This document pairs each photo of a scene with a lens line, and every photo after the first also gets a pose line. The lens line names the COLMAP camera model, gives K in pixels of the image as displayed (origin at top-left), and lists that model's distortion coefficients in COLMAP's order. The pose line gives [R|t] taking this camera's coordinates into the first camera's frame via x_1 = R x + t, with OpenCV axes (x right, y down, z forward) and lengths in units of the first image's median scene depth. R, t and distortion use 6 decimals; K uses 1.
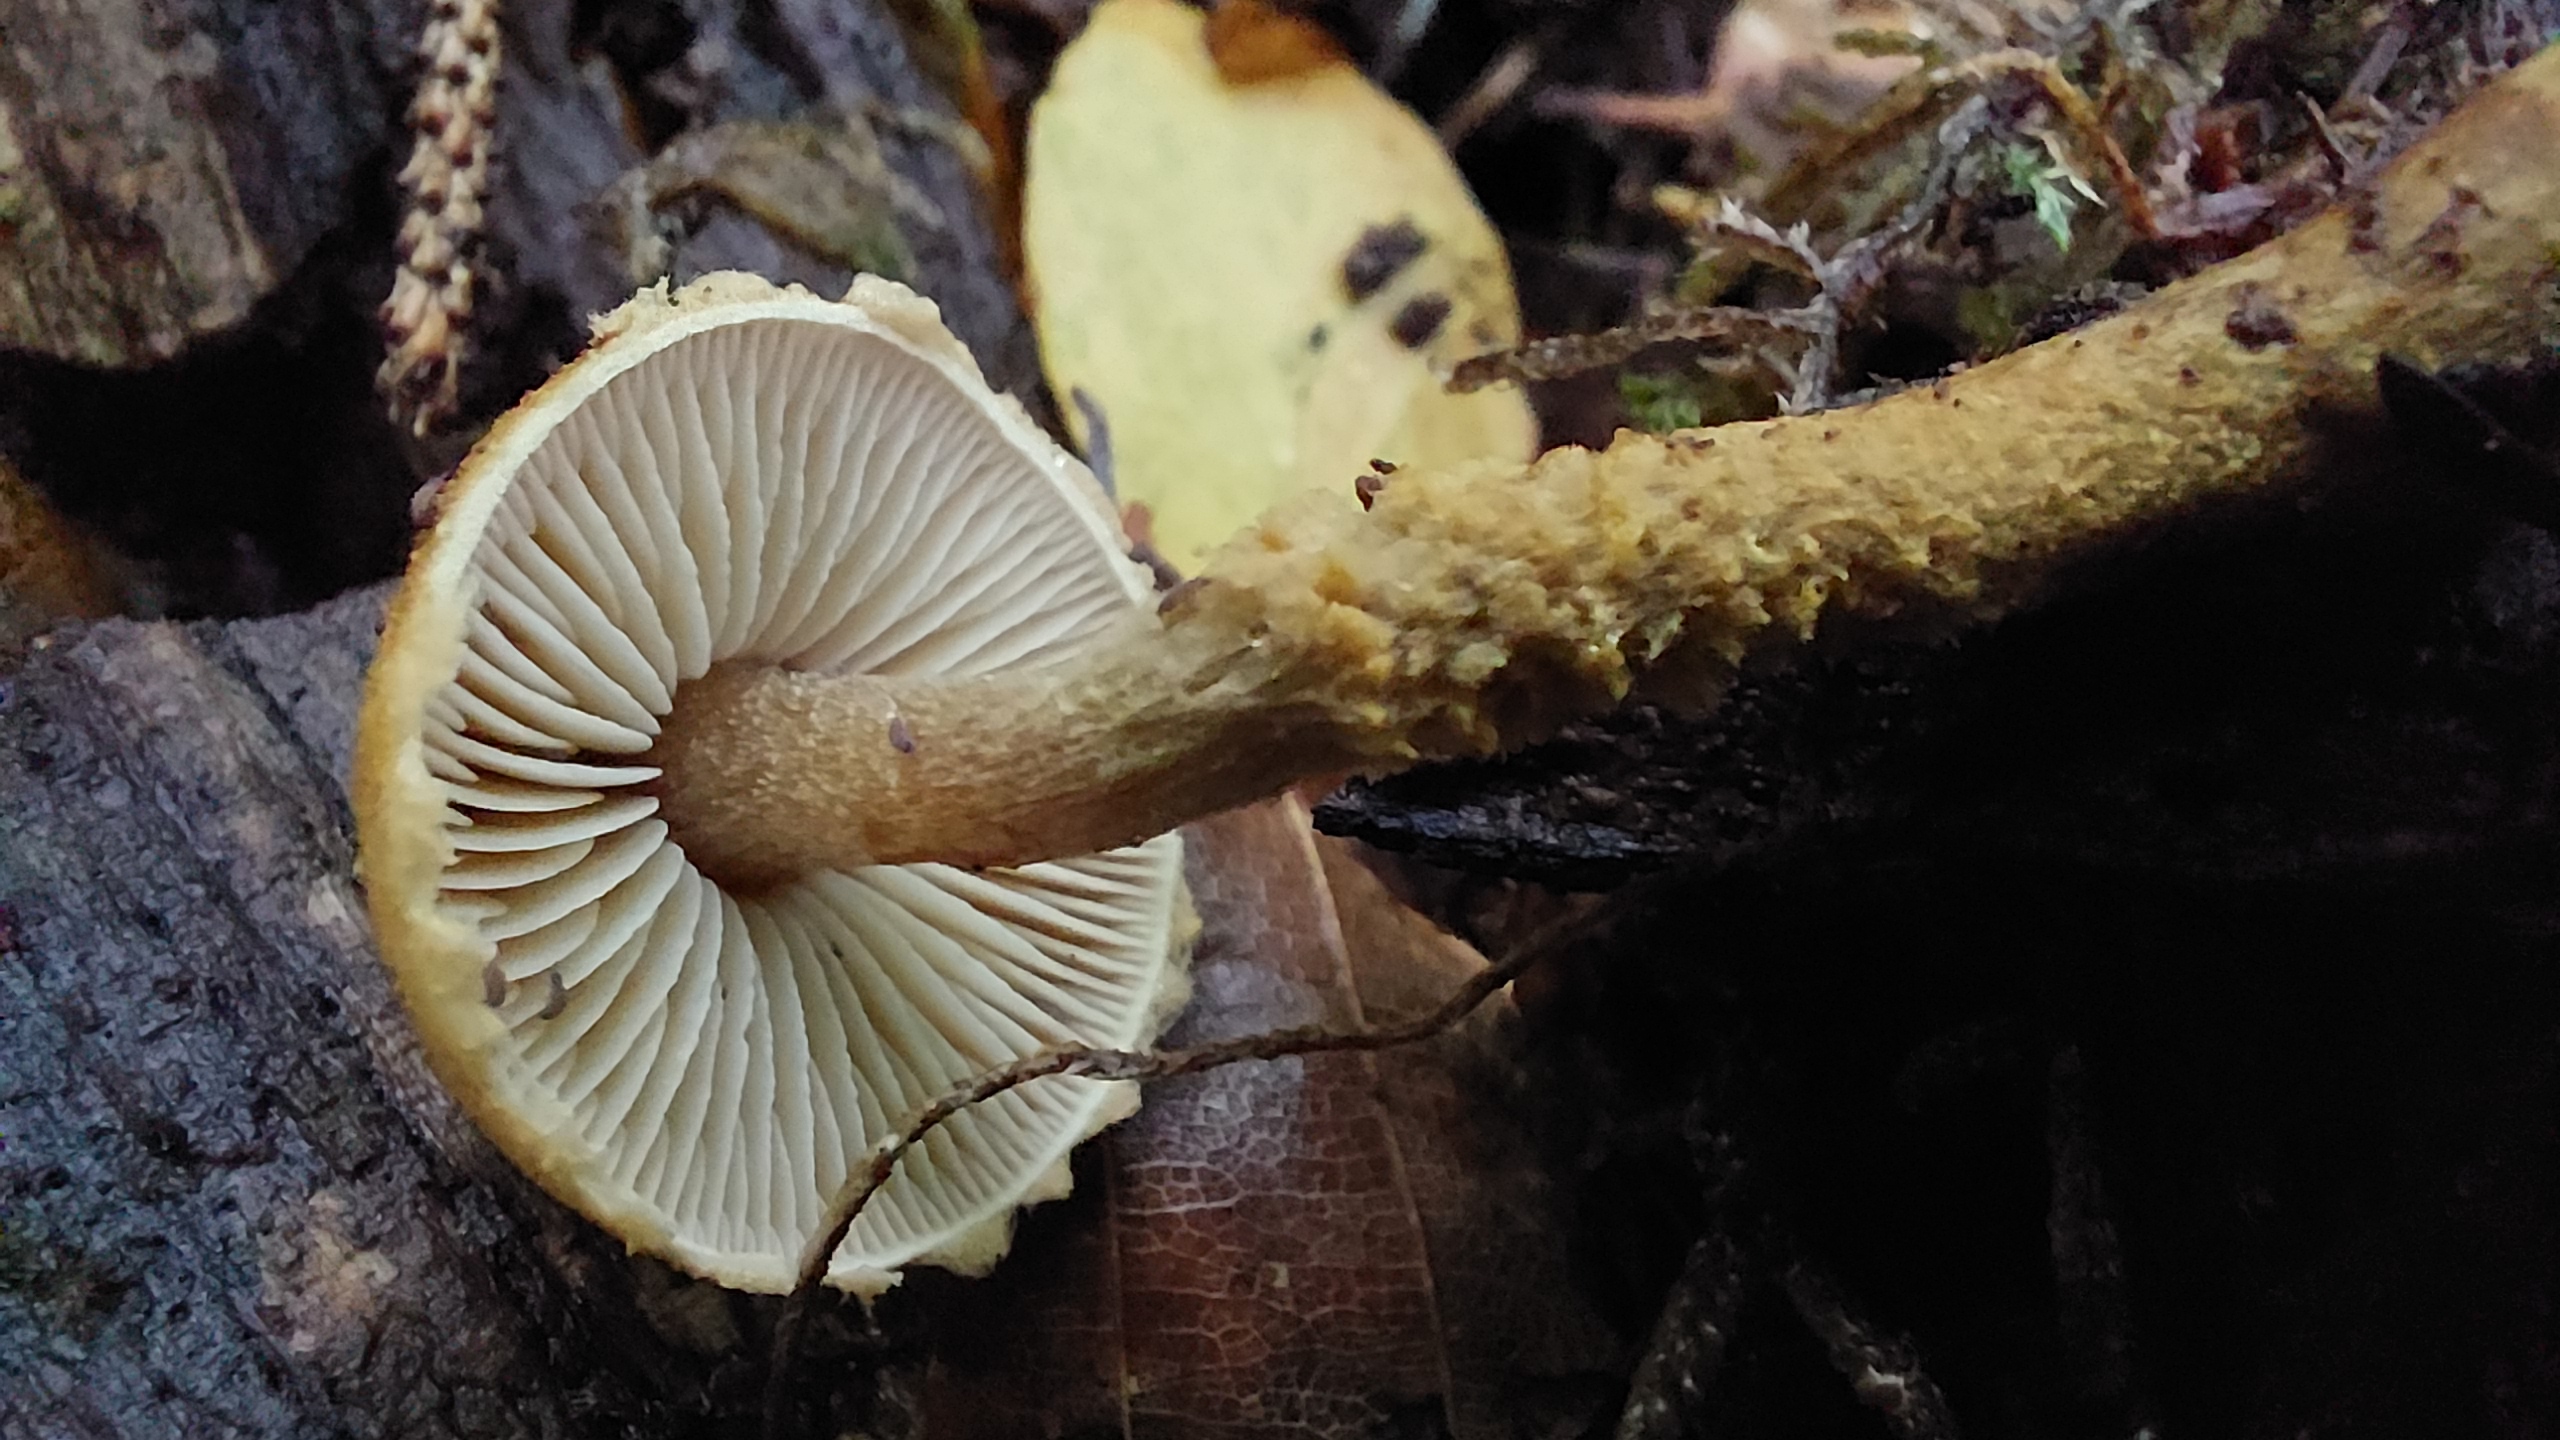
lens RADIAL K [[1946.3, 0, 1259.1], [0, 1946.3, 753.6], [0, 0, 1]] dist [-0.125284, 0.225772]
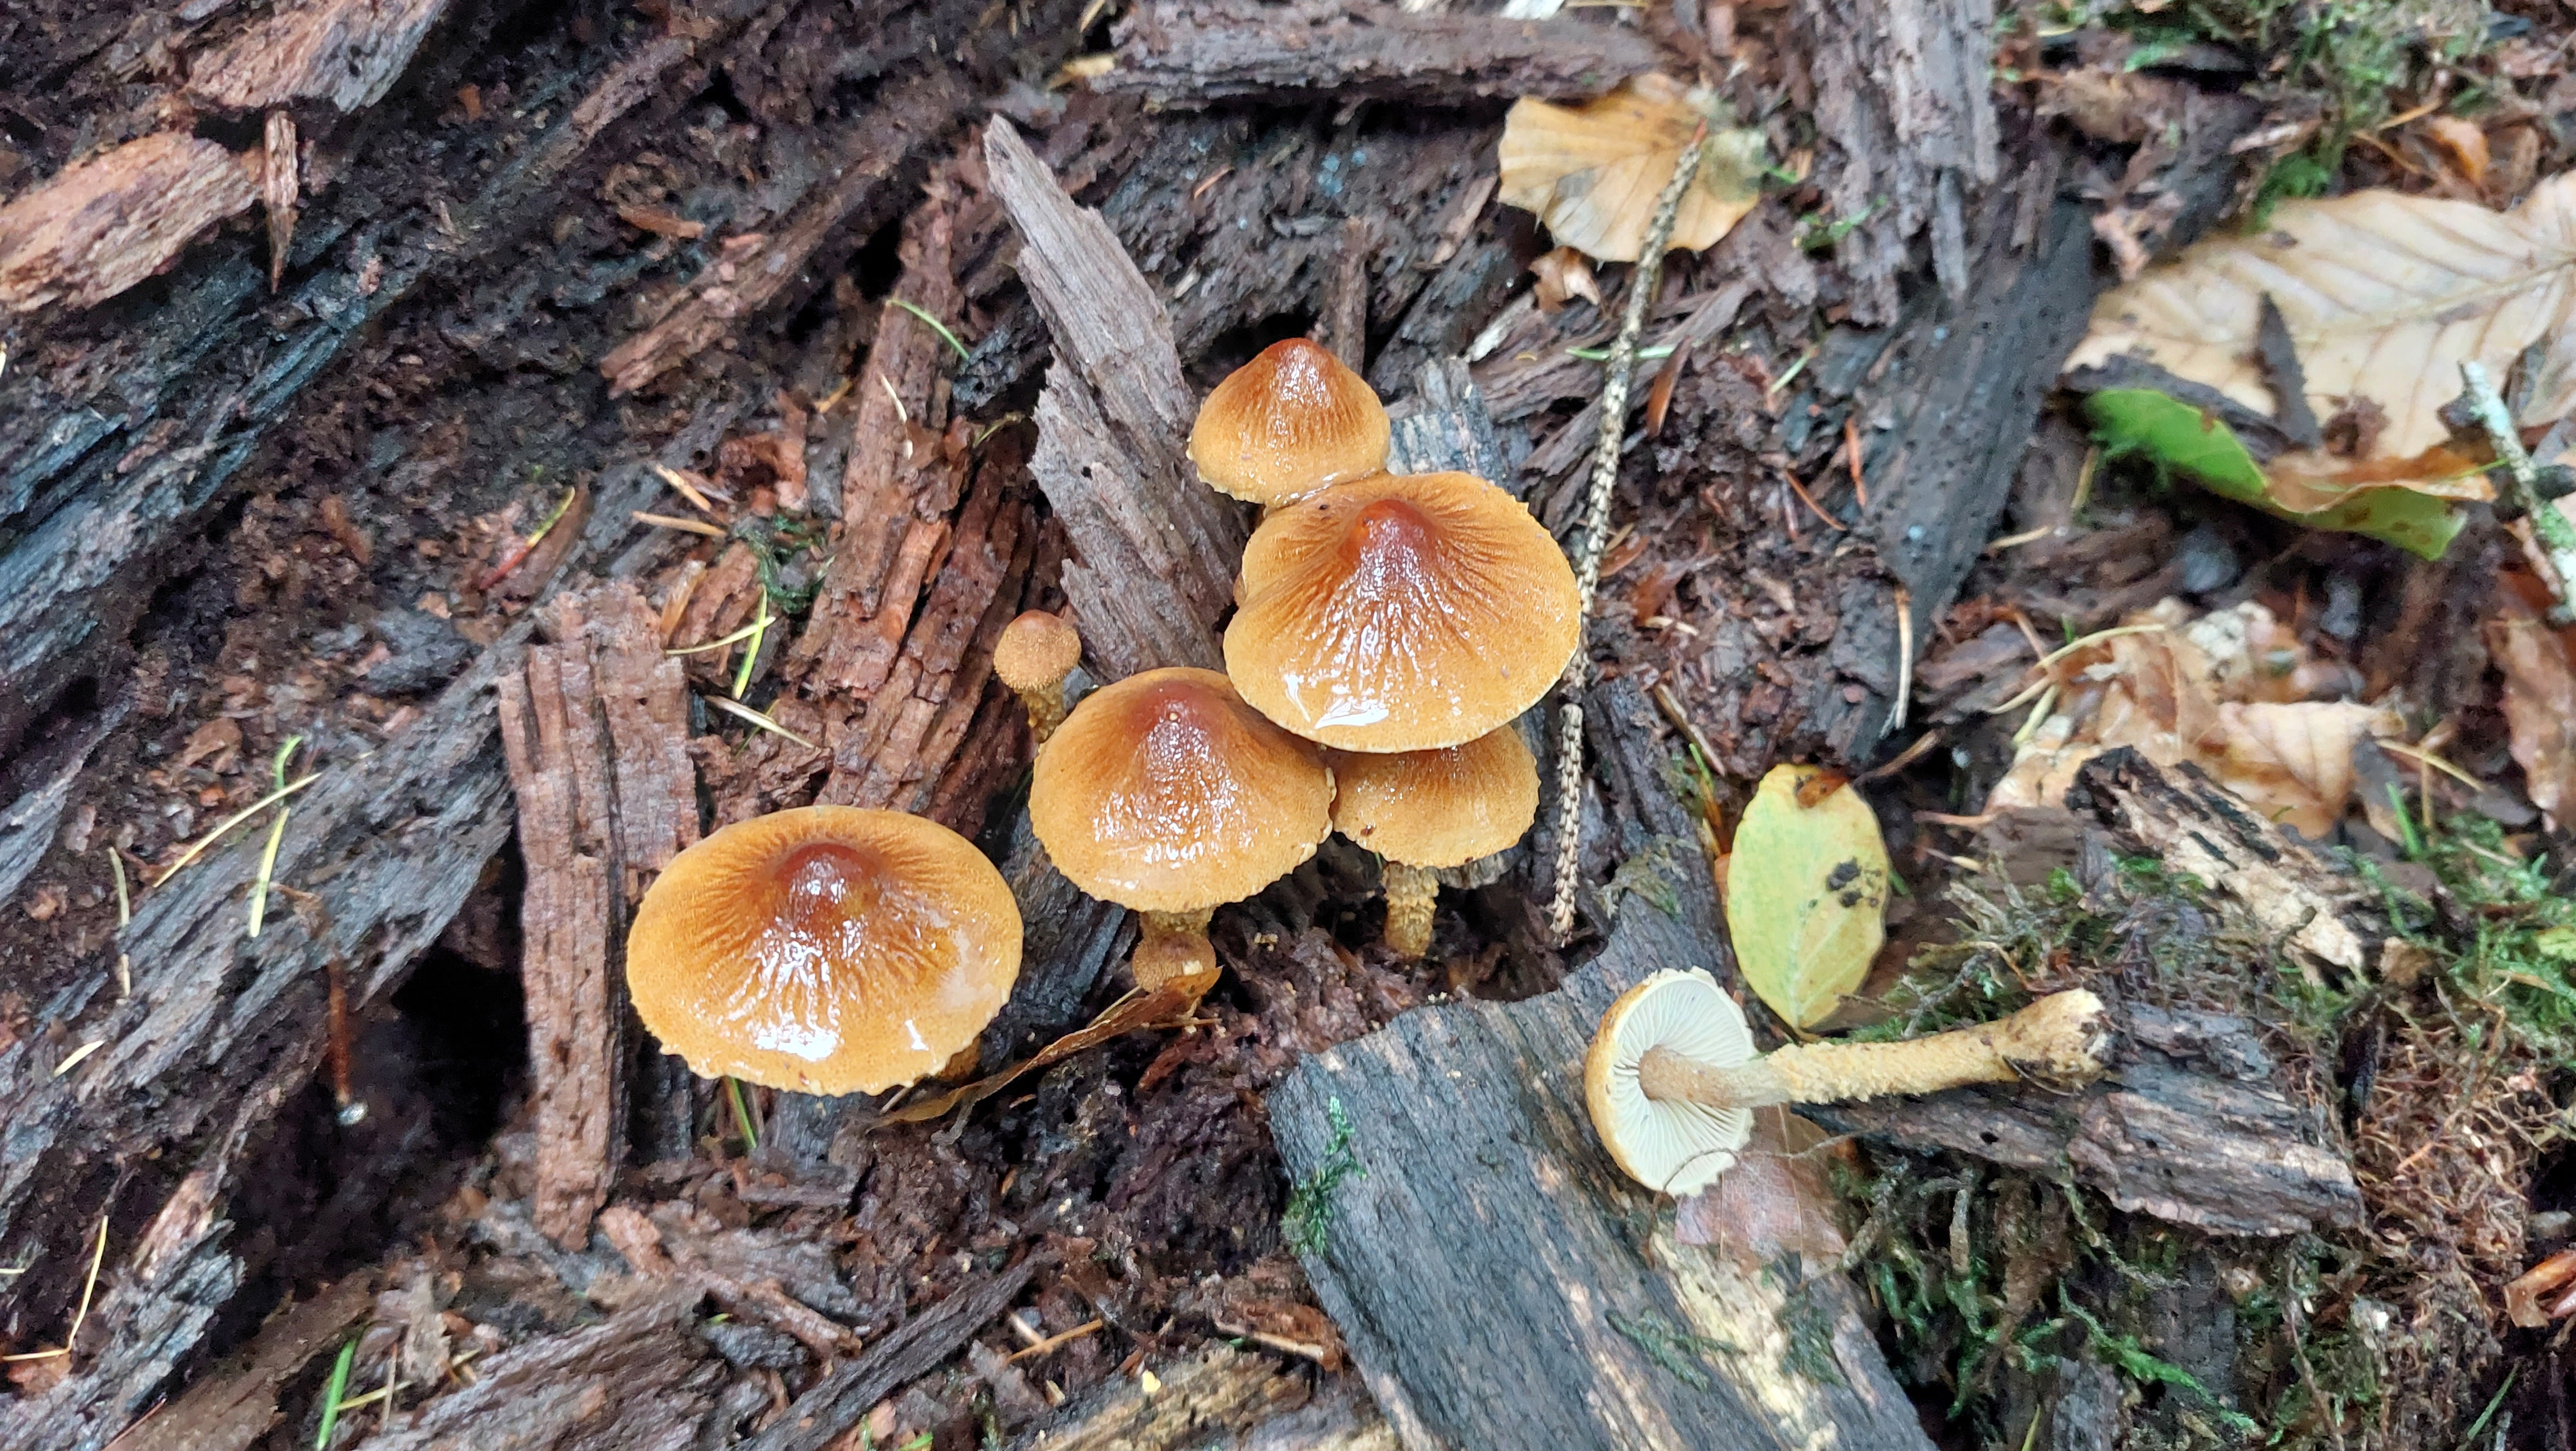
lens RADIAL K [[1838.8, 0, 1288.0], [0, 1838.8, 725.5], [0, 0, 1]] dist [0.005275, 0.000317]
pose [[0.958381, 0.112772, -0.262276, -0.046166], [-0.123952, 0.991936, -0.026426, -0.479816], [0.257181, 0.057836, 0.964631, -2.801393]]
